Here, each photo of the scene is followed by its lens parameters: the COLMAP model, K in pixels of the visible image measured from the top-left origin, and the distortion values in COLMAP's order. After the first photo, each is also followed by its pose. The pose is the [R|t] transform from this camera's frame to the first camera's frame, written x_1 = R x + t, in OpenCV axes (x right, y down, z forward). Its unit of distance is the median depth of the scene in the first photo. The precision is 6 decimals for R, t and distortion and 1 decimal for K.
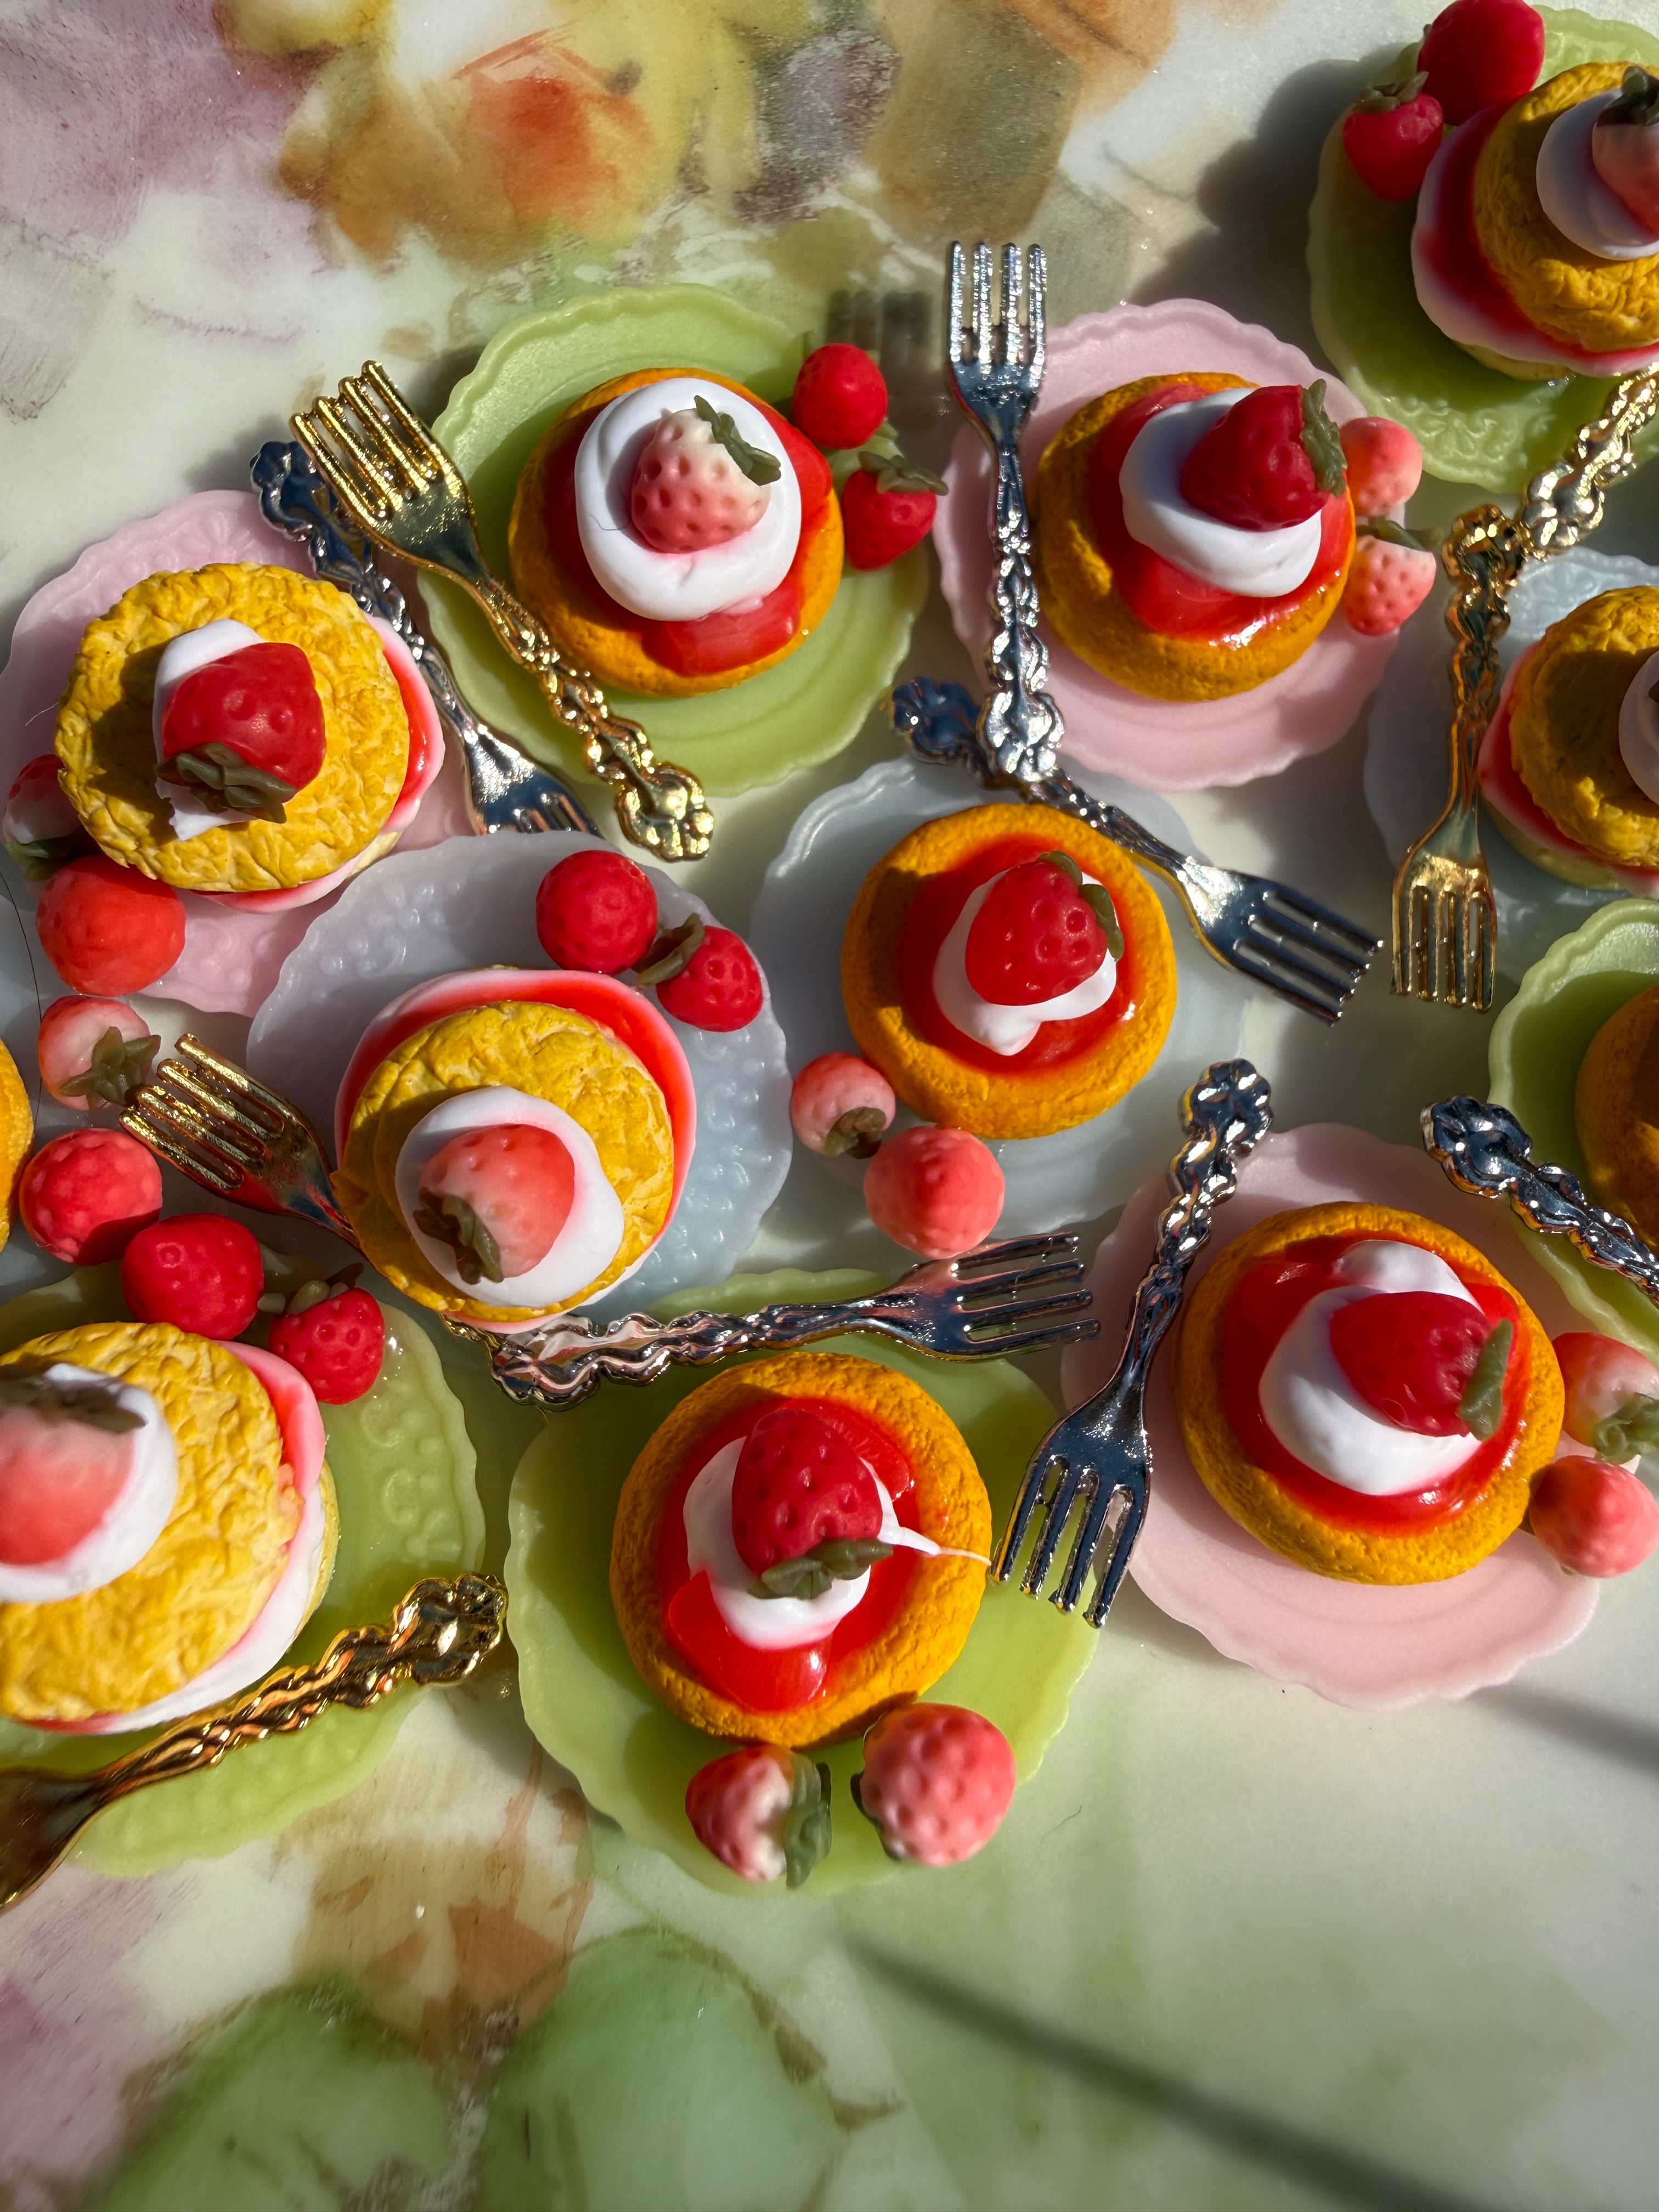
lens RADIAL K [[3355.0, 0, 717.3], [0, 3355.0, 1102.6], [0, 0, 1]] dist [0.015475, -0.111842]
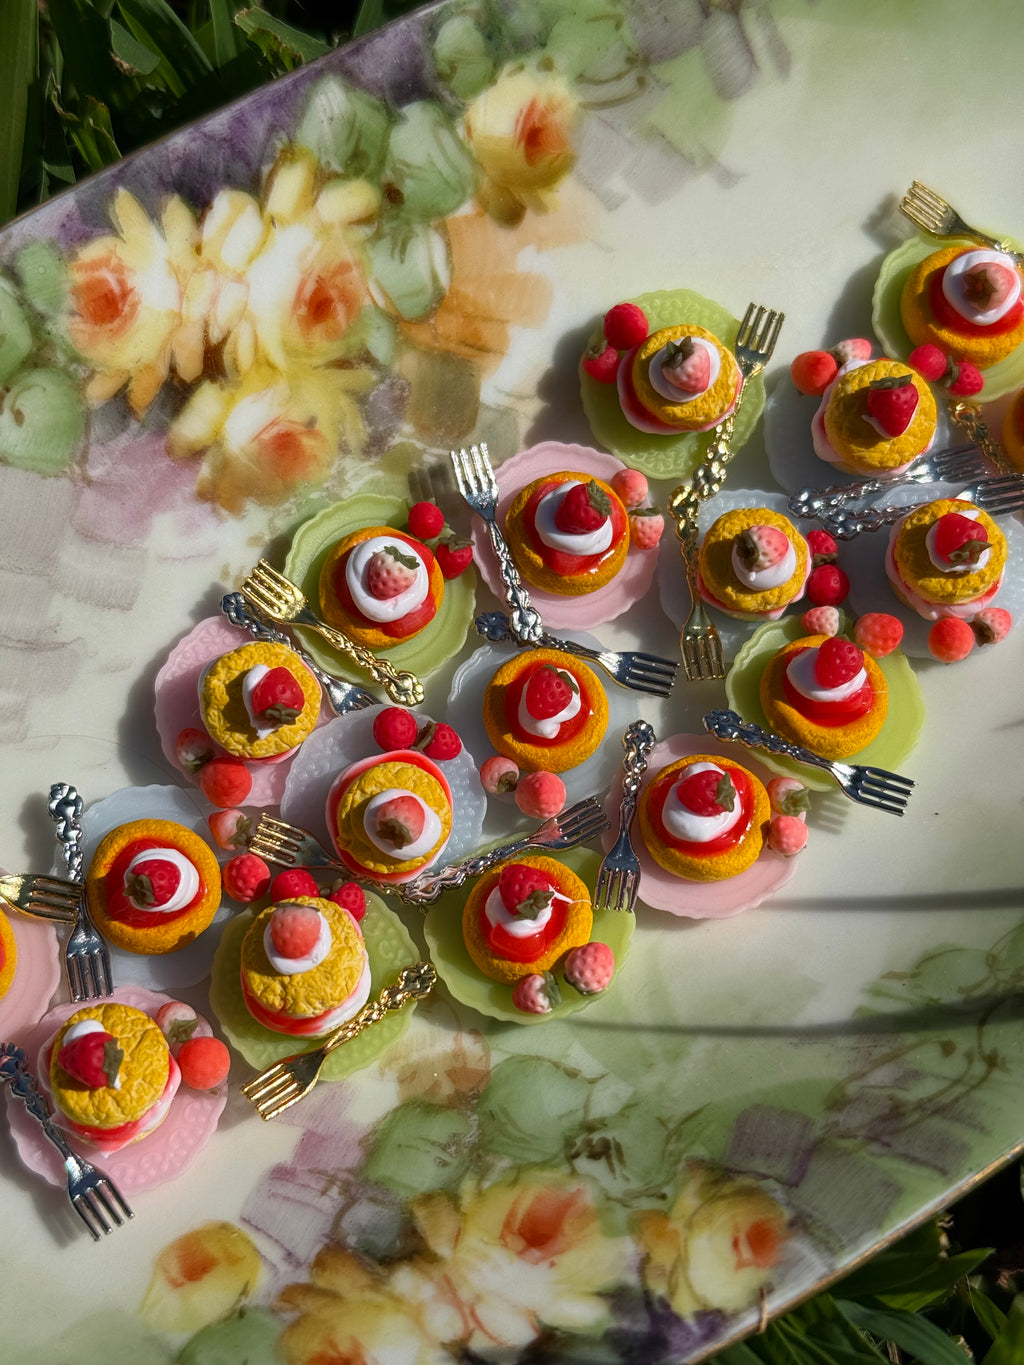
lens RADIAL K [[2035.9, 0, 512.0], [0, 2035.9, 682.5], [0, 0, 1]] dist [0.125453, -0.079562]
pose [[0.961117, -0.268354, 0.065112, -0.039644], [0.272743, 0.959399, -0.071864, 0.049523], [-0.043183, 0.086828, 0.995287, -0.633154]]
